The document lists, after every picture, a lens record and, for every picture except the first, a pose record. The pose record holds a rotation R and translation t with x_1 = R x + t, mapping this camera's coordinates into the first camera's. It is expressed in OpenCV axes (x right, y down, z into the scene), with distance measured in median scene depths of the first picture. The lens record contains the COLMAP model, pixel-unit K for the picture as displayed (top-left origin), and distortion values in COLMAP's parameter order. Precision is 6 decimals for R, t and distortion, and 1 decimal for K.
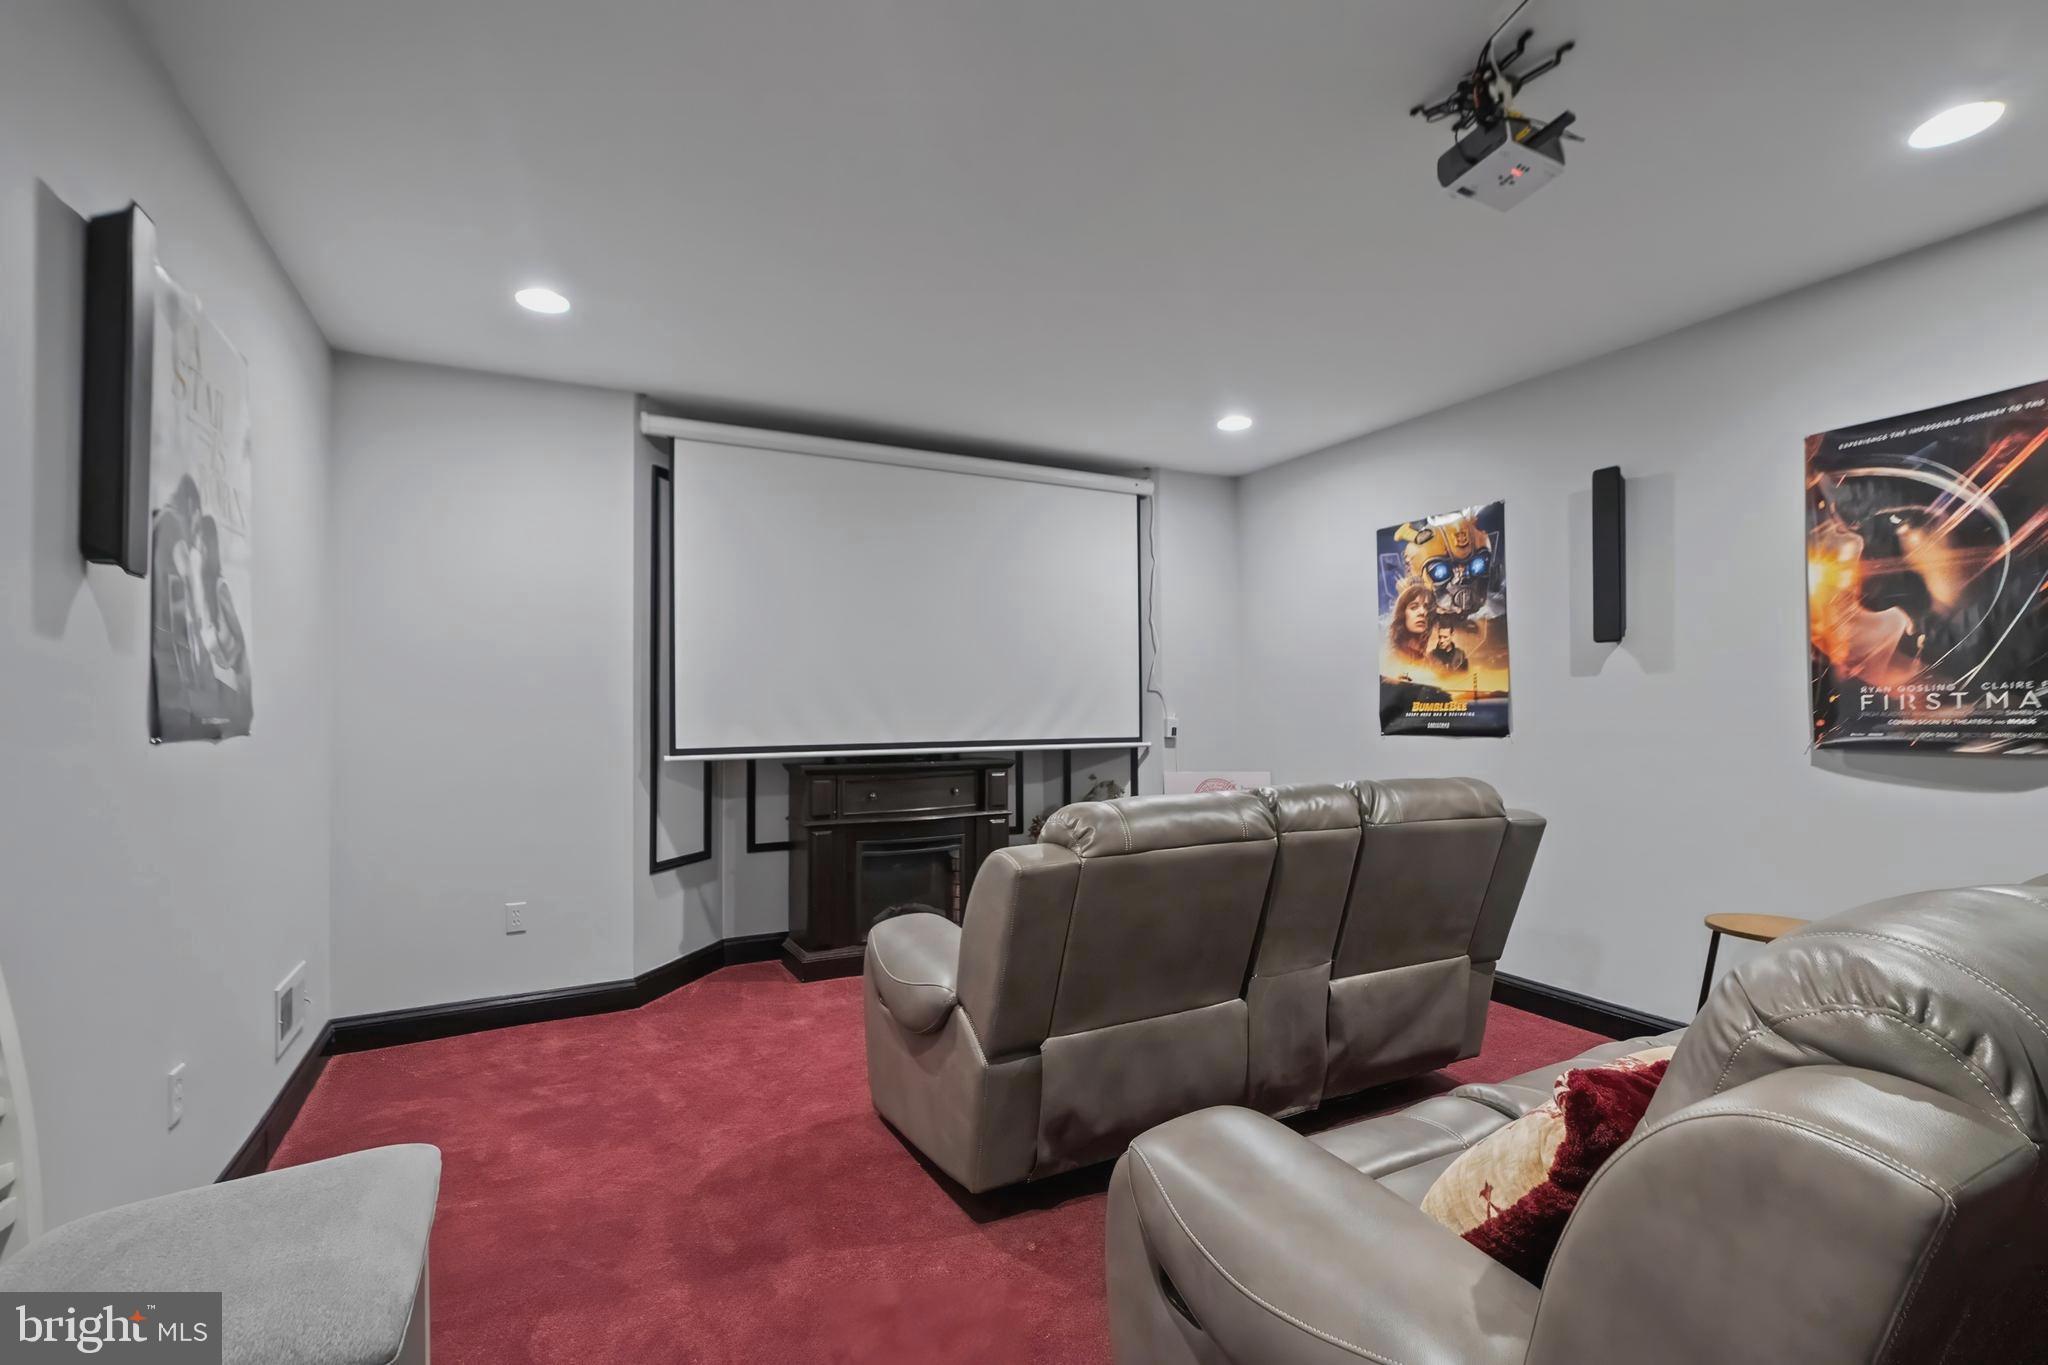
lens RADIAL K [[943.2, 0, 1014.0], [0, 943.2, 680.7], [0, 0, 1]] dist [-0.001512, 0.004588]
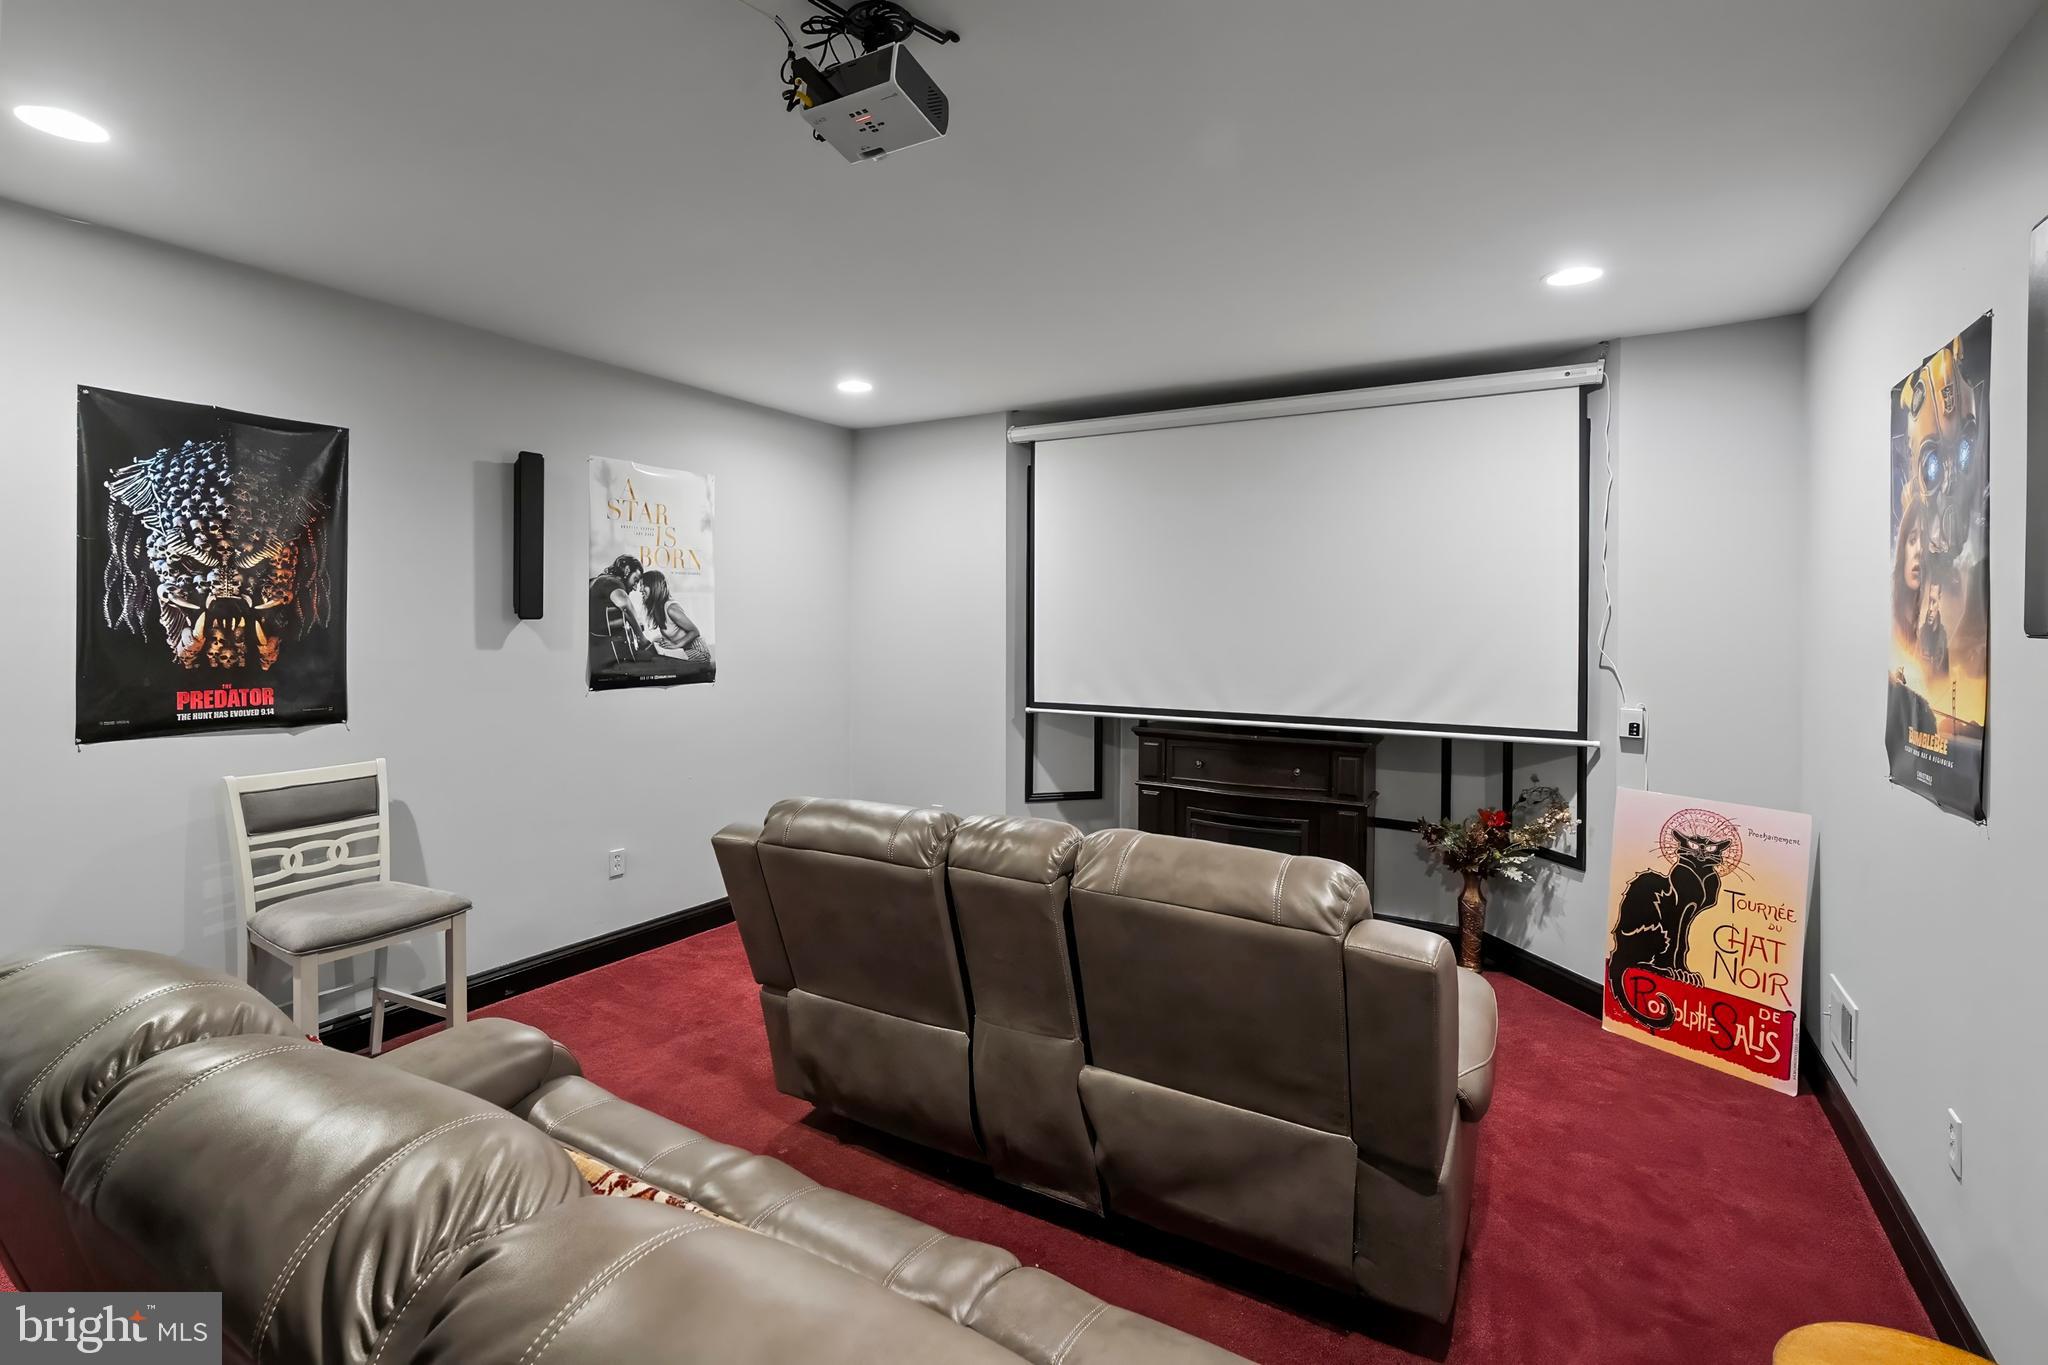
lens RADIAL K [[943.2, 0, 987.7], [0, 943.2, 624.9], [0, 0, 1]] dist [-0.001512, 0.004588]
pose [[0.518686, 0.011545, -0.854887, 0.642285], [0.016391, 0.999591, 0.023445, -0.055742], [0.854808, -0.026173, 0.518285, 0.331739]]
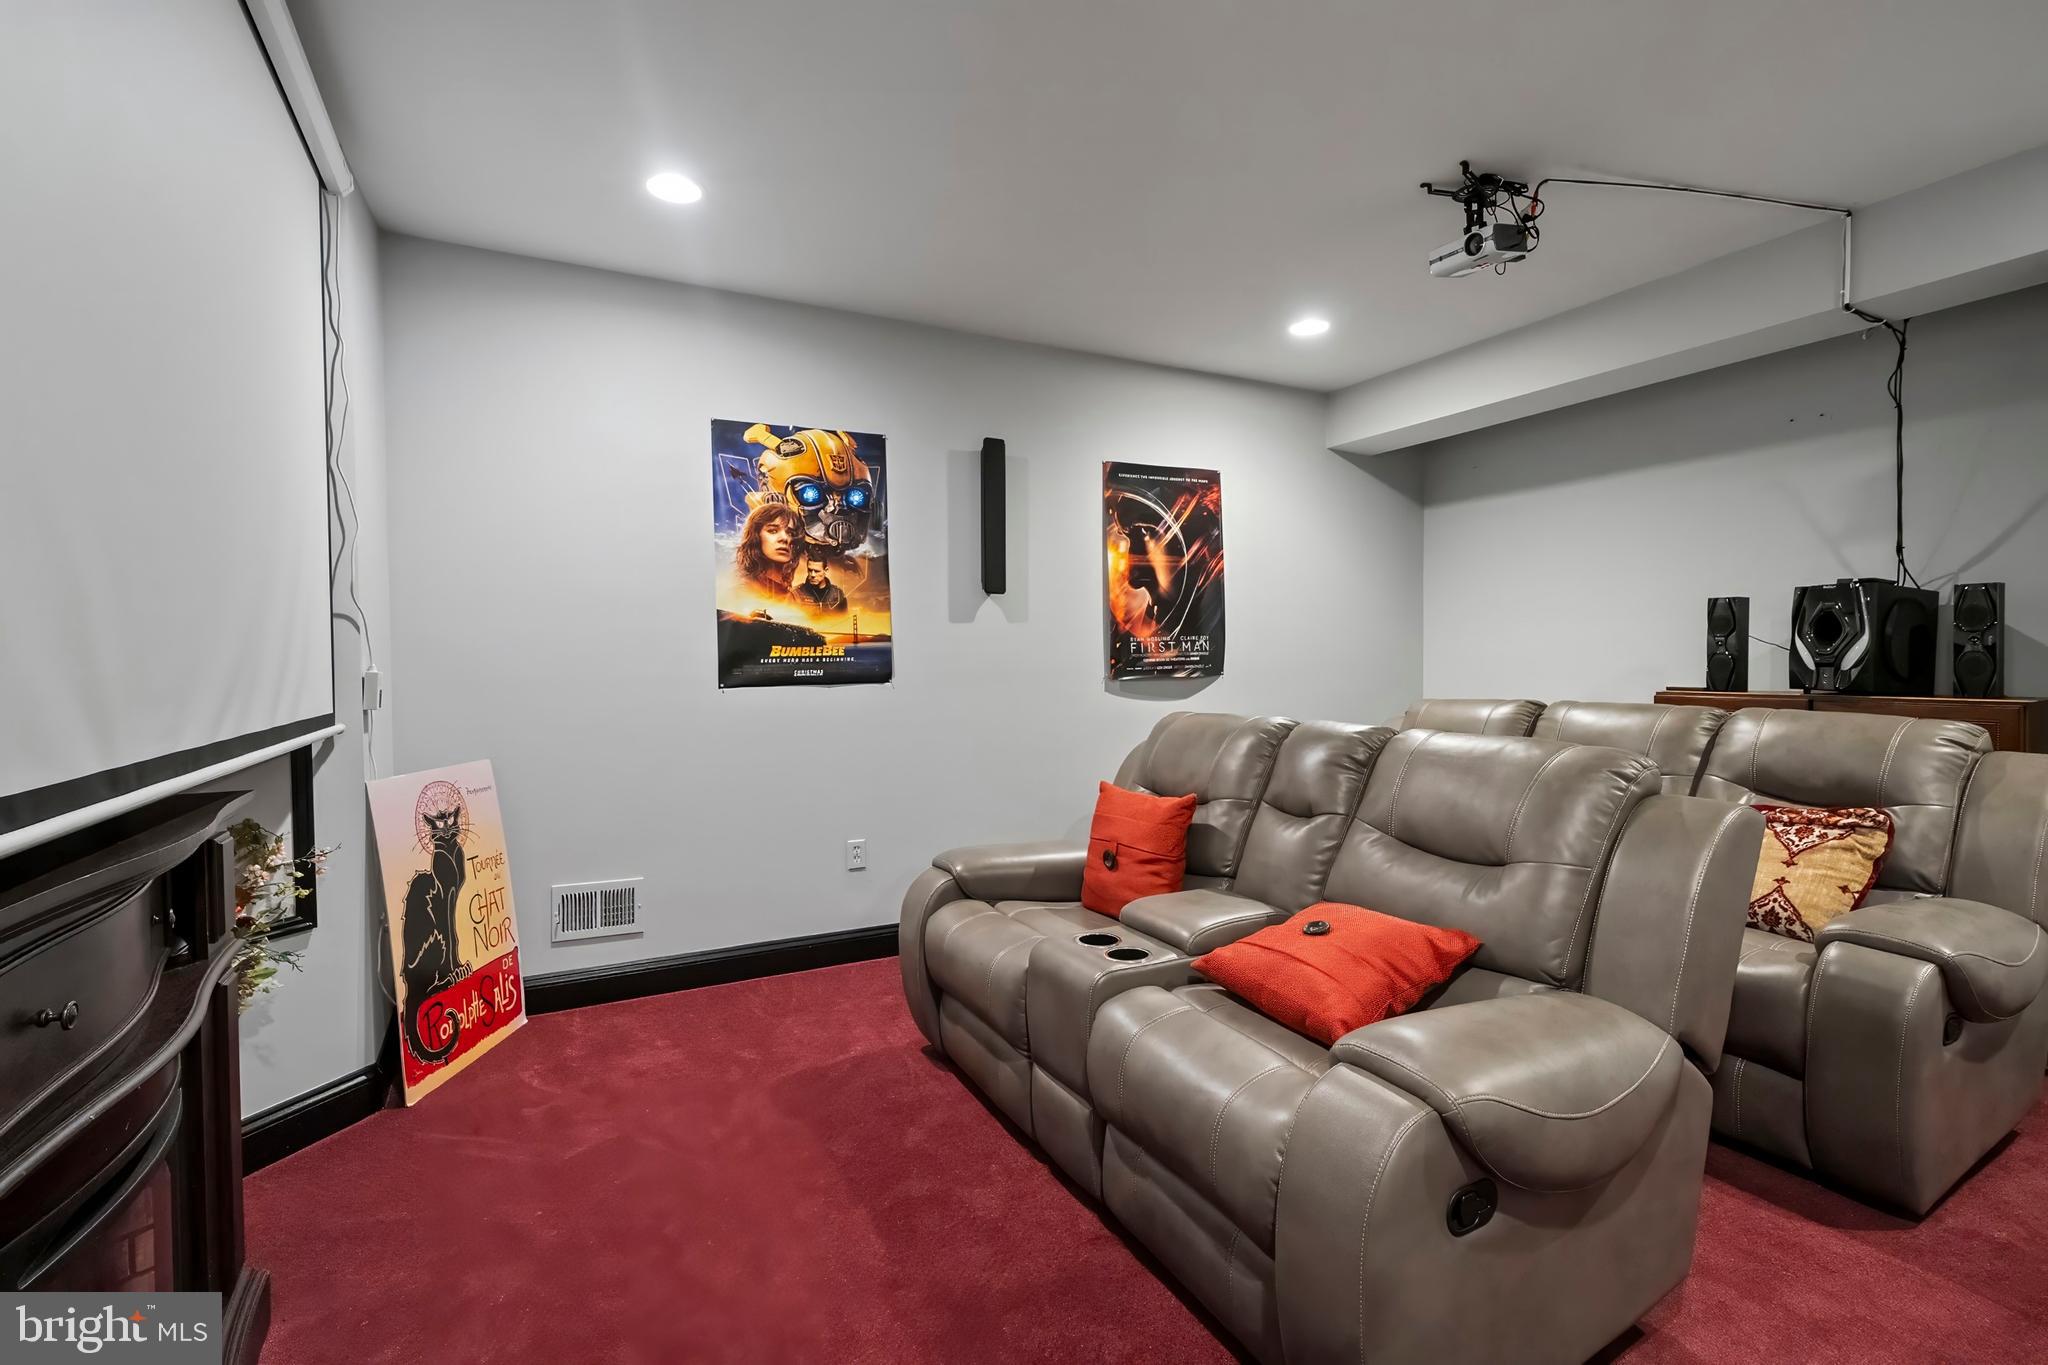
lens RADIAL K [[943.2, 0, 1035.6], [0, 943.2, 681.1], [0, 0, 1]] dist [-0.001512, 0.004588]
pose [[-0.036488, -0.016926, 0.999191, -0.434629], [-0.016930, 0.999724, 0.016316, 0.038678], [-0.999191, -0.016321, -0.036765, 0.853868]]
